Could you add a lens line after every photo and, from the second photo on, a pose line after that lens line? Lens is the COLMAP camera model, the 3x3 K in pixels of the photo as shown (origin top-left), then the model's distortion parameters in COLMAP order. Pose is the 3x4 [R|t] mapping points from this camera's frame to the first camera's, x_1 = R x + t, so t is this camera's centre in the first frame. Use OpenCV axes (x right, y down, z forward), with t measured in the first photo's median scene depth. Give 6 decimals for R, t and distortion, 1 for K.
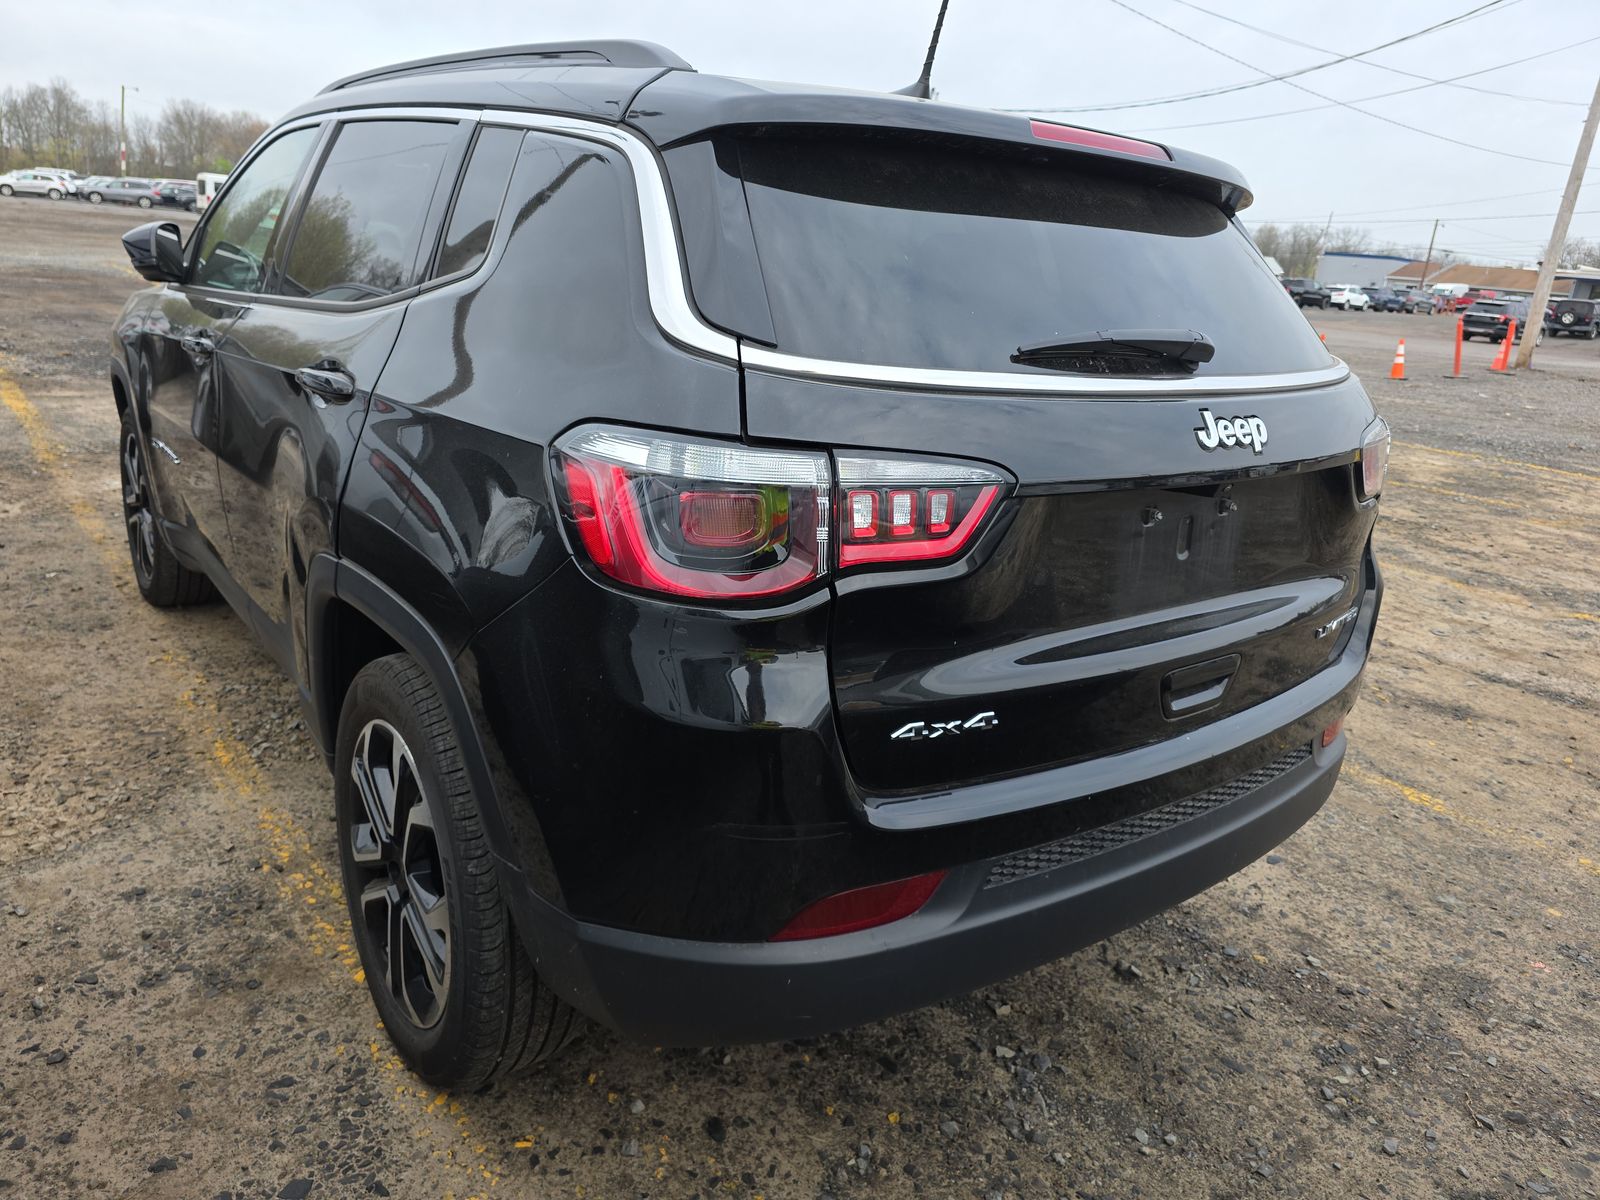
lens RADIAL K [[1057.3, 0, 803.9], [0, 1057.3, 591.8], [0, 0, 1]] dist [0.052729, -0.046822]
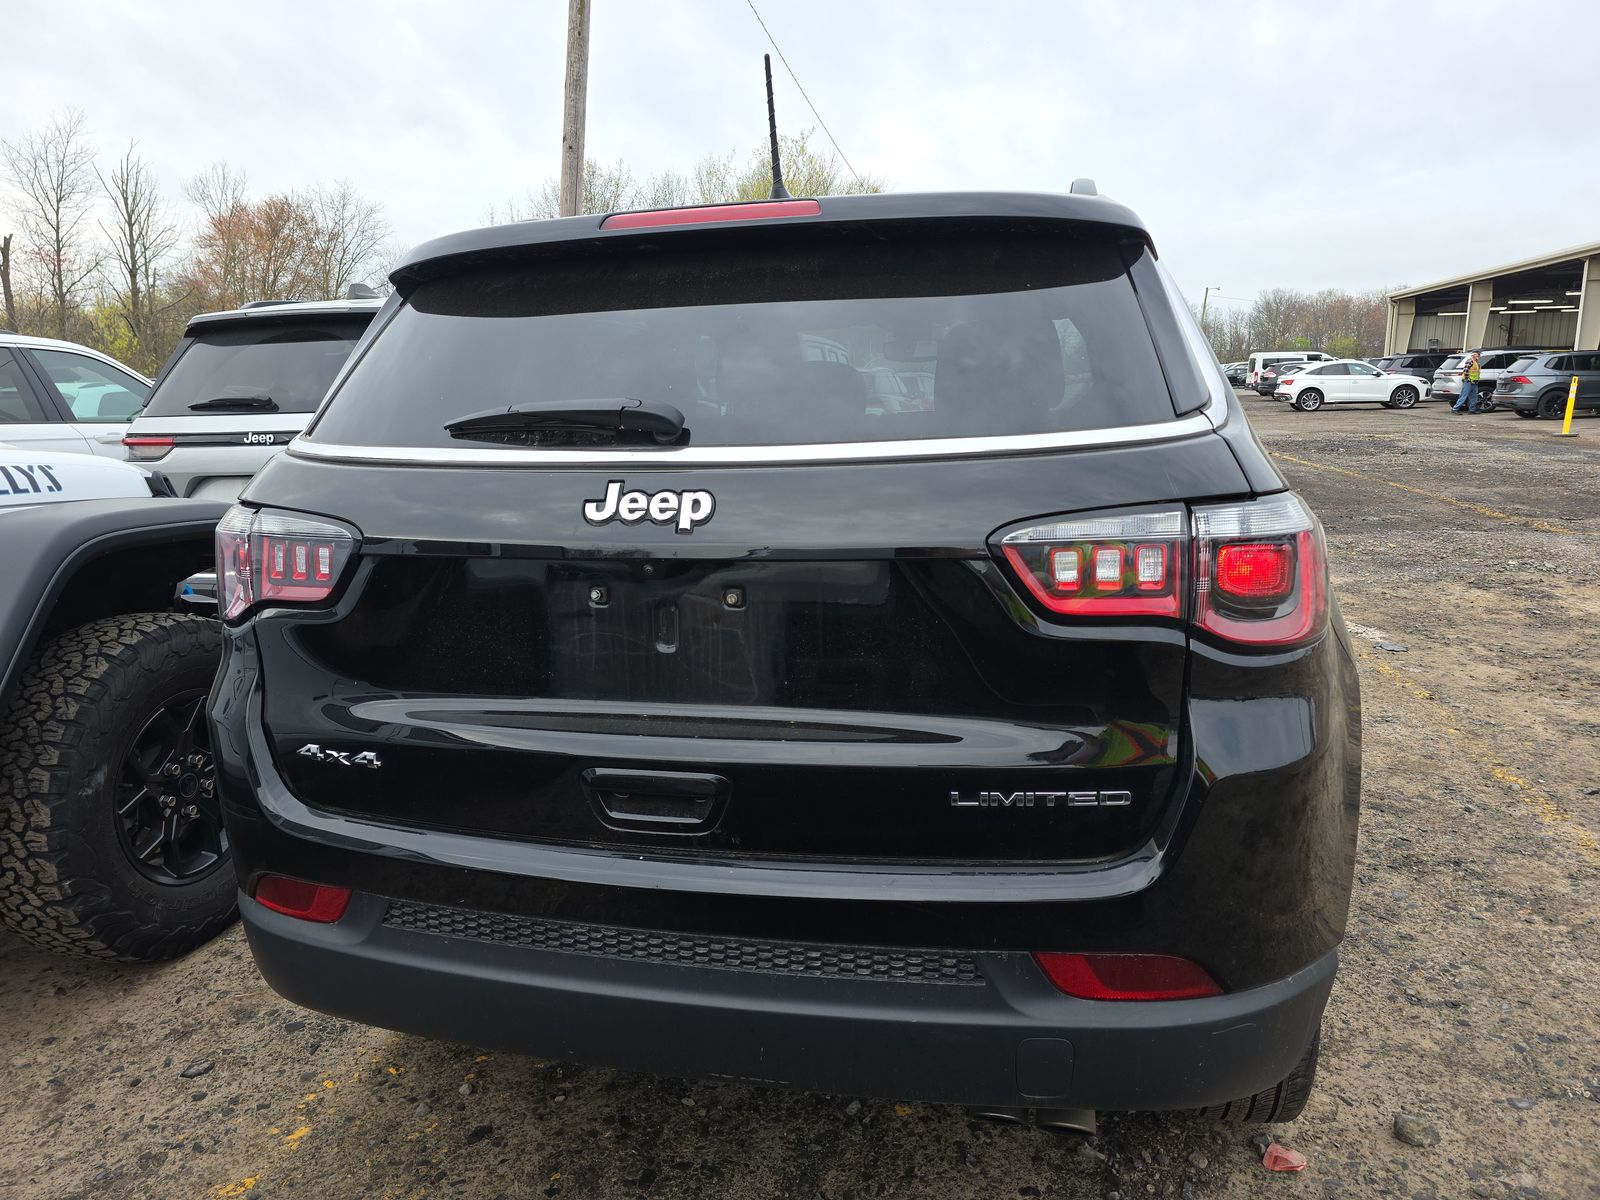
lens RADIAL K [[1057.3, 0, 803.9], [0, 1057.3, 591.8], [0, 0, 1]] dist [0.052729, -0.046822]
pose [[0.635337, 0.046723, -0.770820, 1.149257], [-0.157861, 0.984948, -0.070412, -0.036598], [0.755928, 0.166418, 0.633150, 0.537427]]
